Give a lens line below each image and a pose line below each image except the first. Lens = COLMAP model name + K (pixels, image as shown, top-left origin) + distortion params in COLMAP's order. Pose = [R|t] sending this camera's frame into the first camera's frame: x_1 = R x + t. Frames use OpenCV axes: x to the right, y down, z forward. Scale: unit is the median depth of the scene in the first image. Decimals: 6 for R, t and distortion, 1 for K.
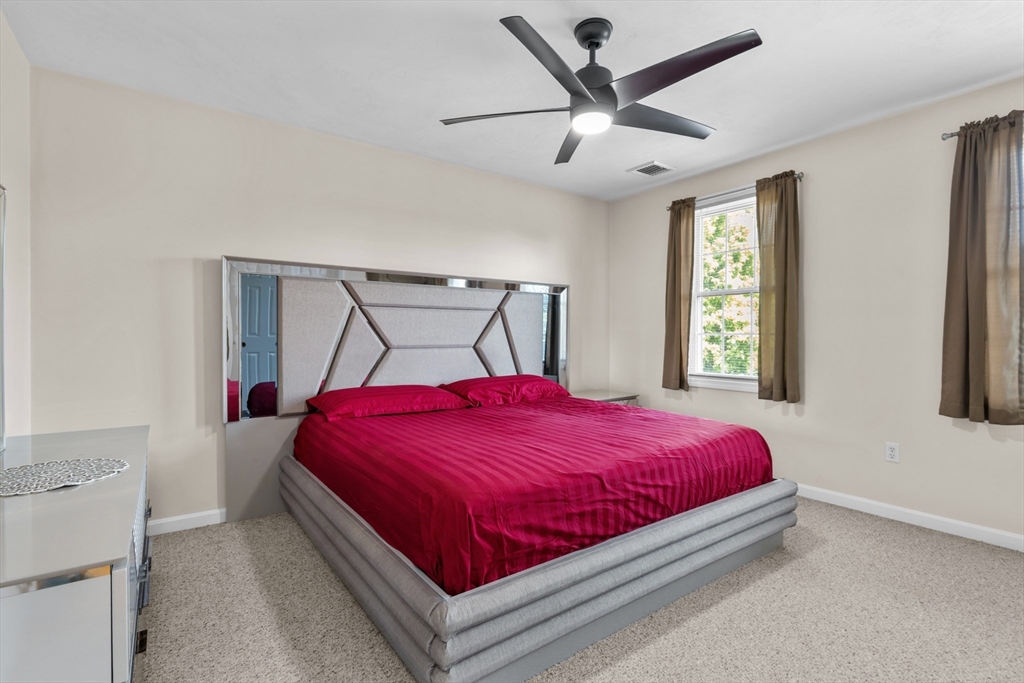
lens RADIAL K [[472.2, 0, 519.0], [0, 472.2, 338.3], [0, 0, 1]] dist [0.002826, 0.000804]
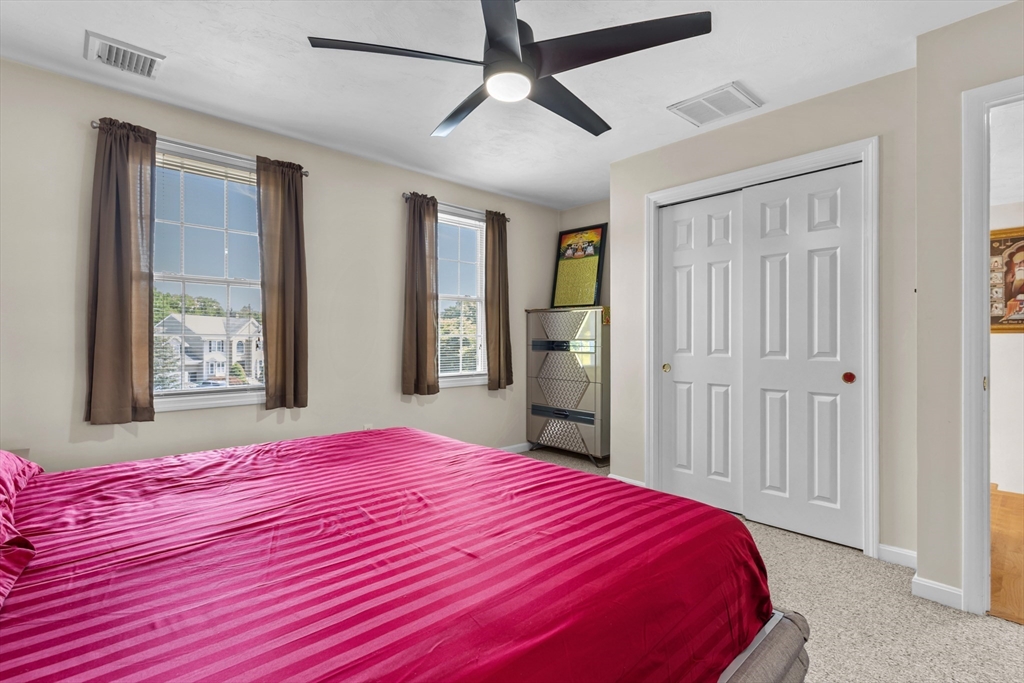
lens RADIAL K [[472.2, 0, 519.0], [0, 472.2, 338.3], [0, 0, 1]] dist [0.002826, 0.000804]
pose [[-0.111083, -0.004158, 0.993802, -0.429738], [0.002217, 0.999988, 0.004432, -0.004896], [-0.993809, 0.002695, -0.111072, 0.658291]]
